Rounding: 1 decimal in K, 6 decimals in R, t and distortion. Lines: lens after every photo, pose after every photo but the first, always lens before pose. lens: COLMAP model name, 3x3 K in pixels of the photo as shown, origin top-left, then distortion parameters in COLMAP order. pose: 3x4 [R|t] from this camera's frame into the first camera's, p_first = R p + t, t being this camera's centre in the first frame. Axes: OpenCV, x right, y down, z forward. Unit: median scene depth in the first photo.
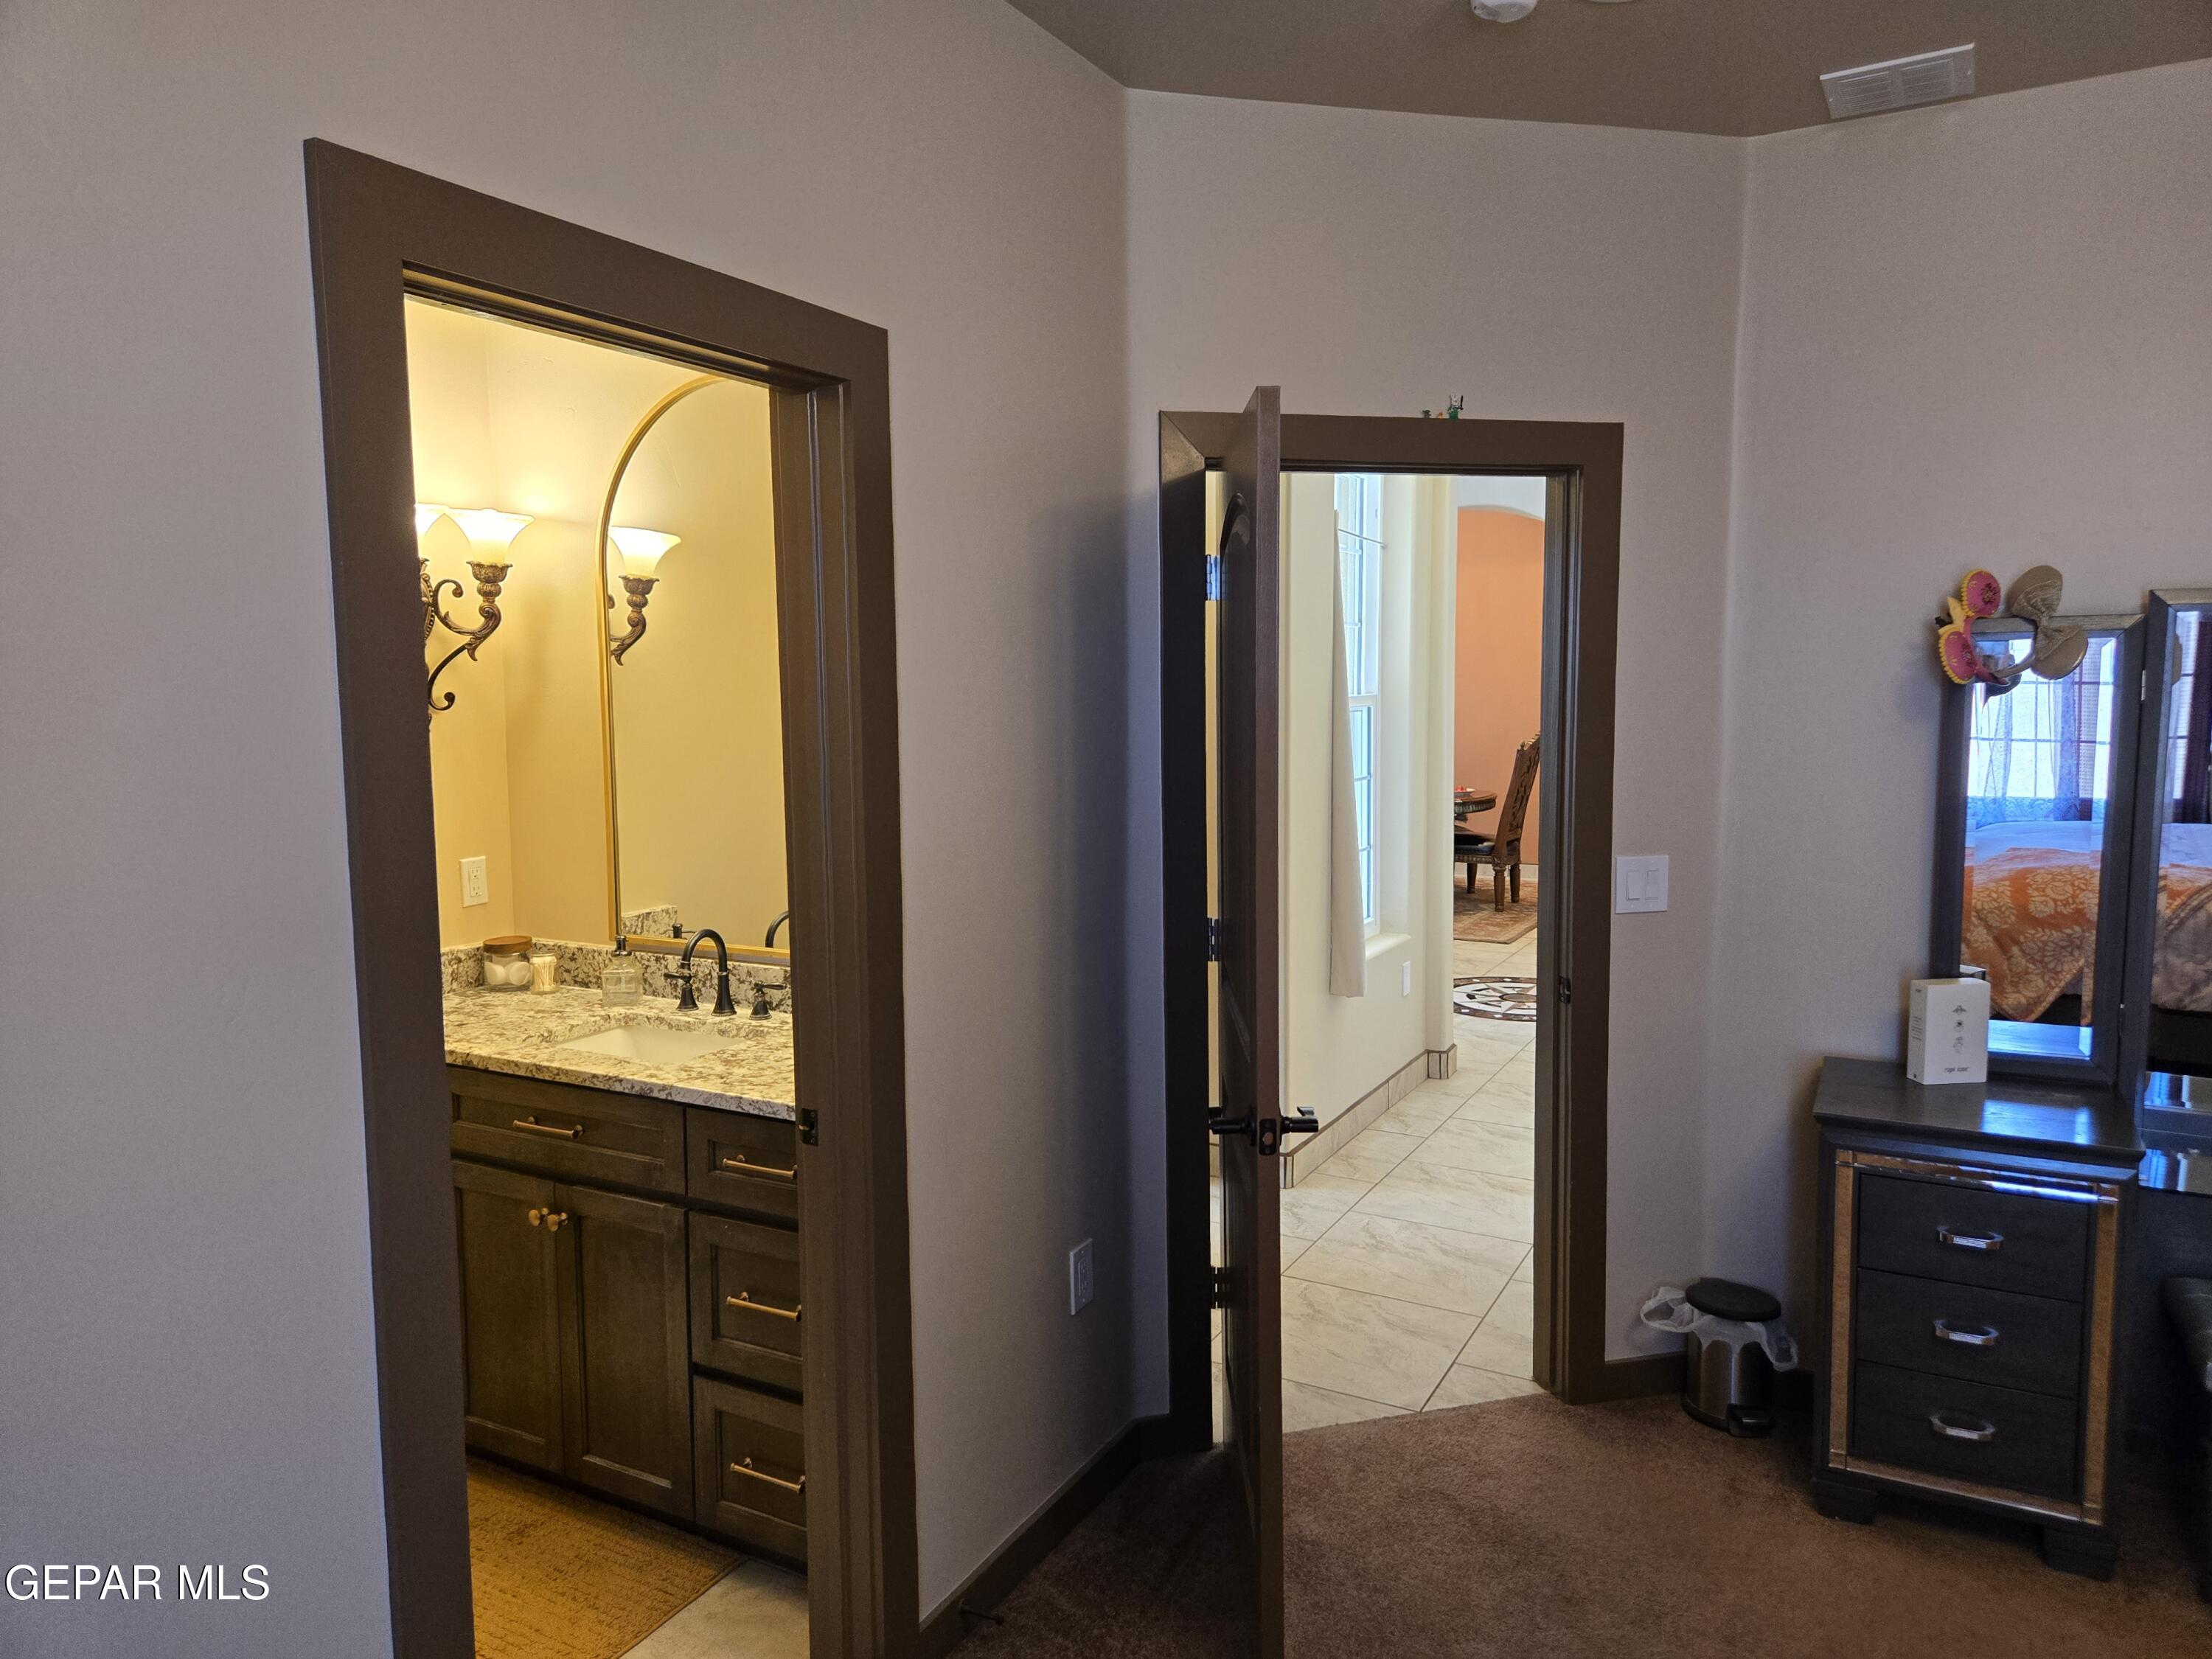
lens RADIAL K [[1481.0, 0, 1104.5], [0, 1481.0, 824.5], [0, 0, 1]] dist [0.053425, -0.039135]
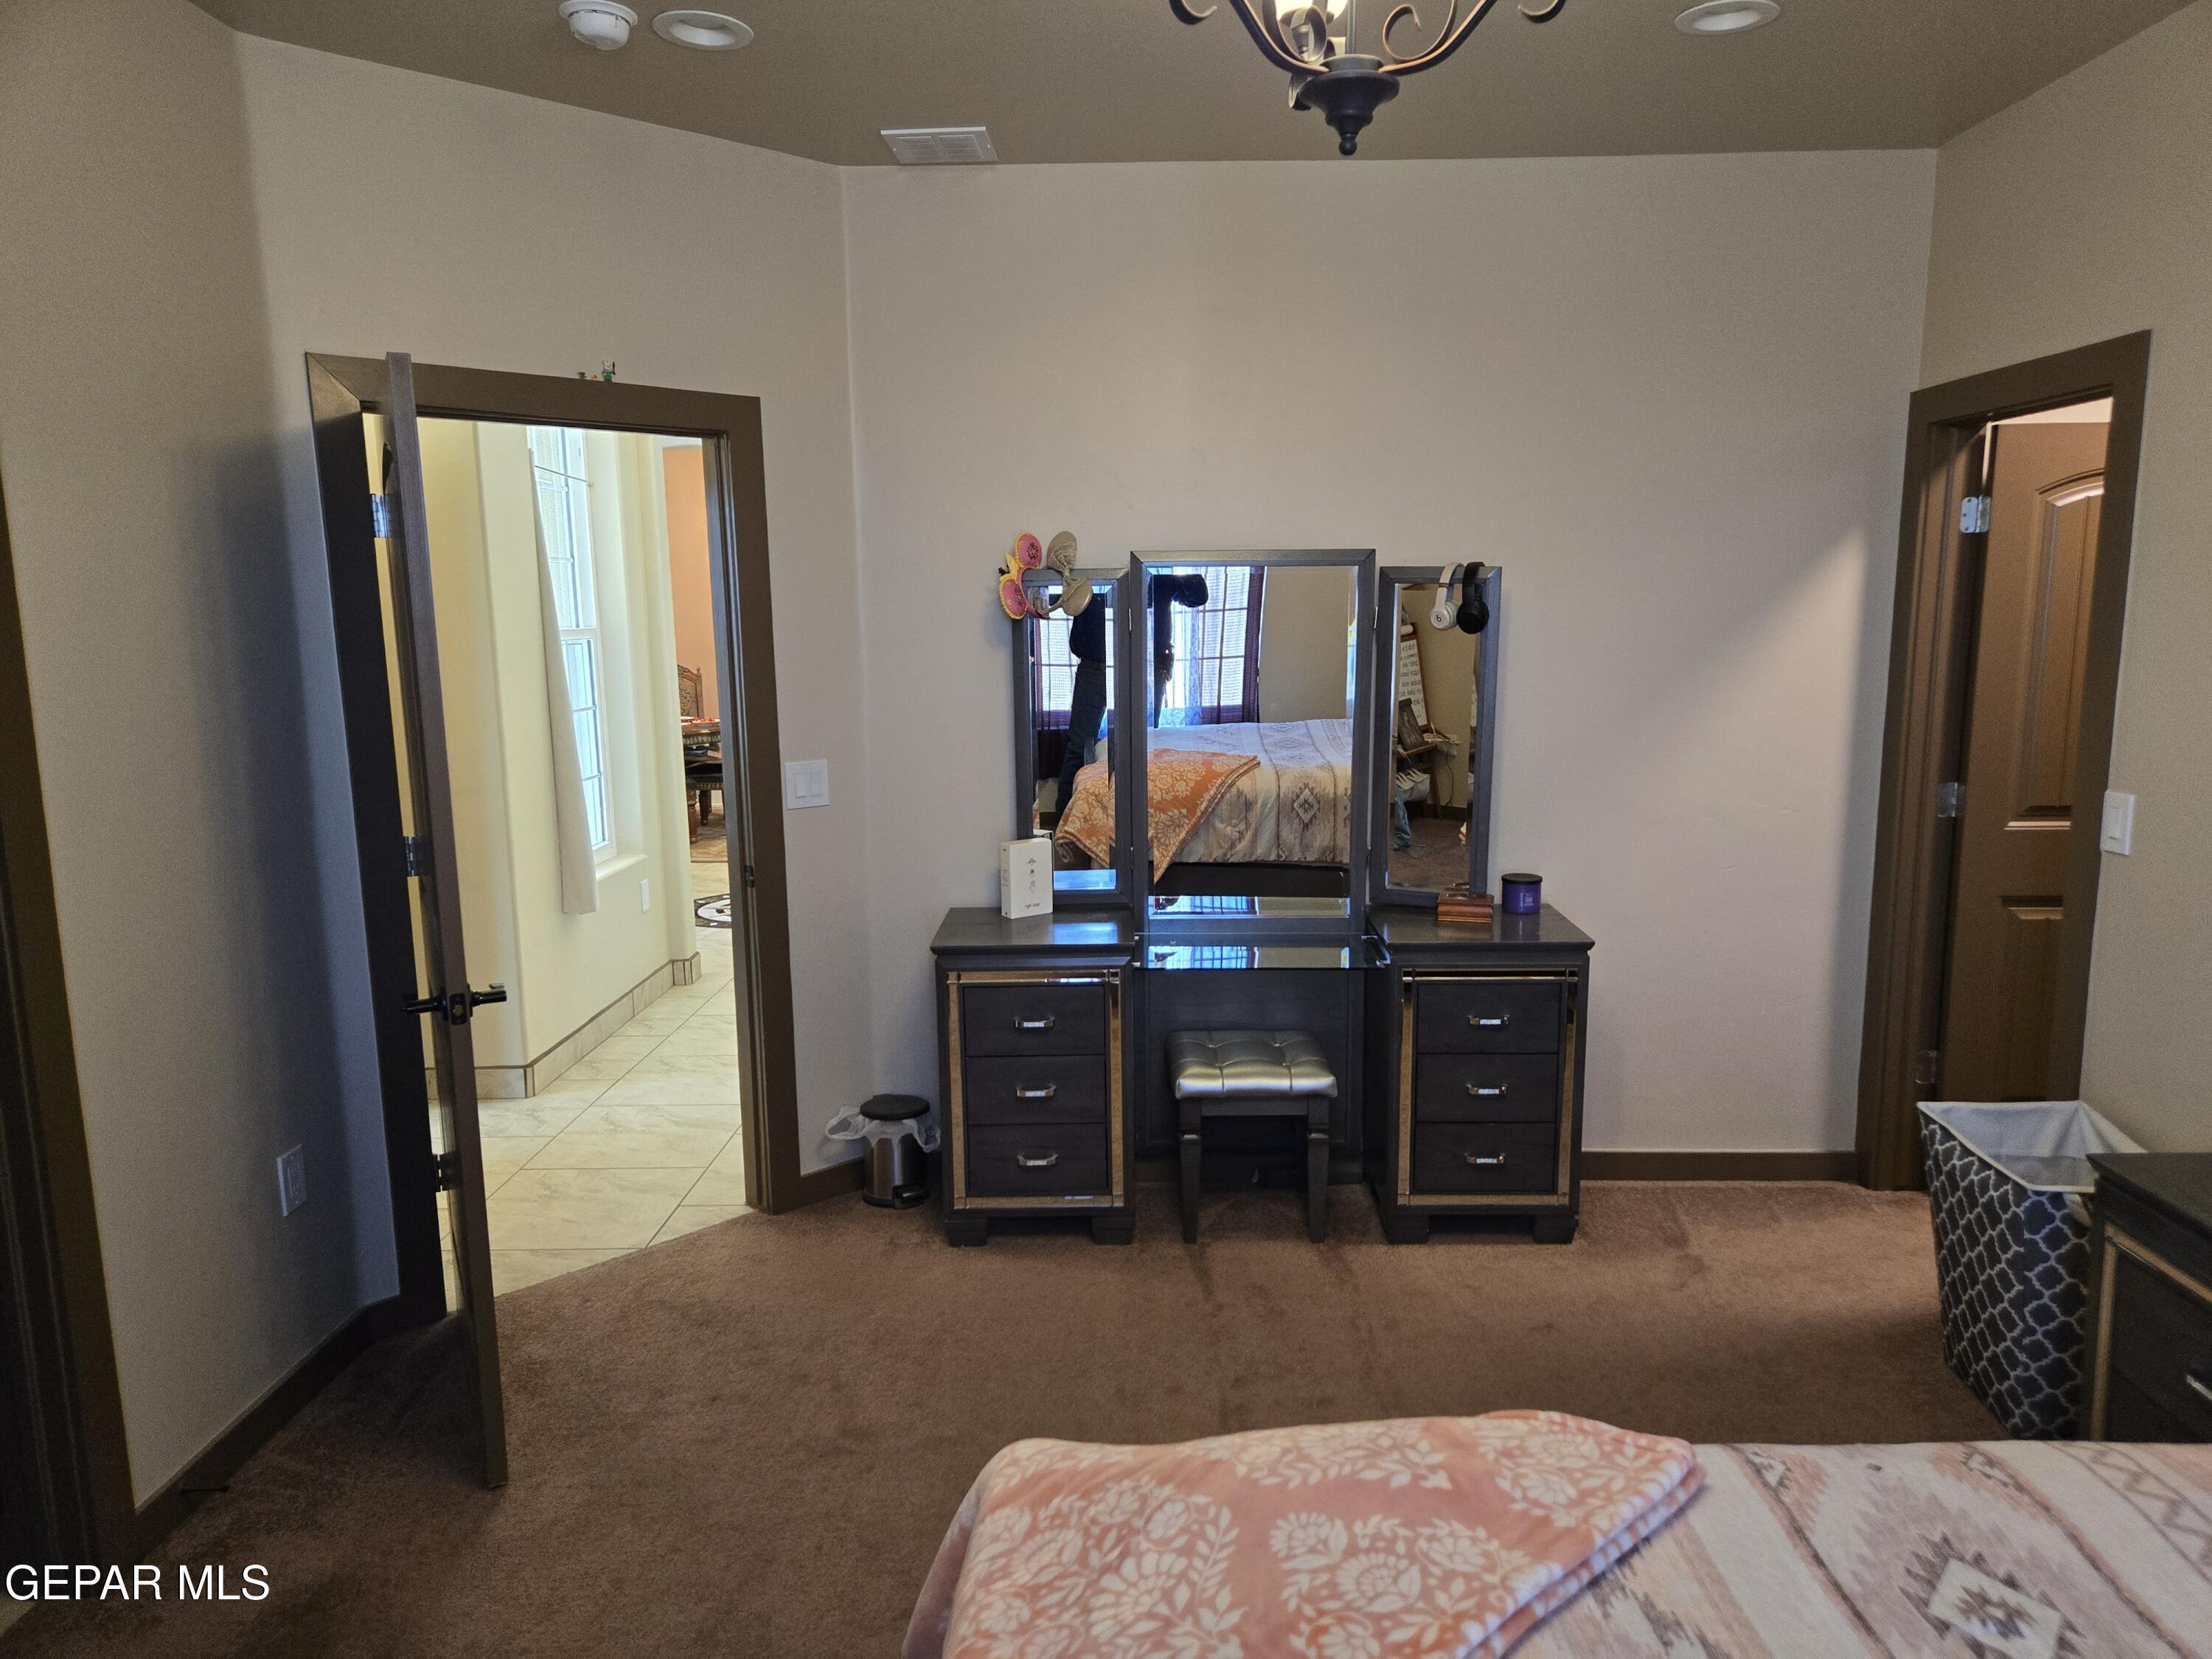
lens RADIAL K [[1446.8, 0, 1122.2], [0, 1446.8, 841.6], [0, 0, 1]] dist [0.054739, -0.039444]
pose [[0.877675, -0.075990, 0.473194, 0.023537], [0.048533, 0.996367, 0.069987, 0.016617], [-0.476793, -0.038460, 0.878174, -0.166623]]
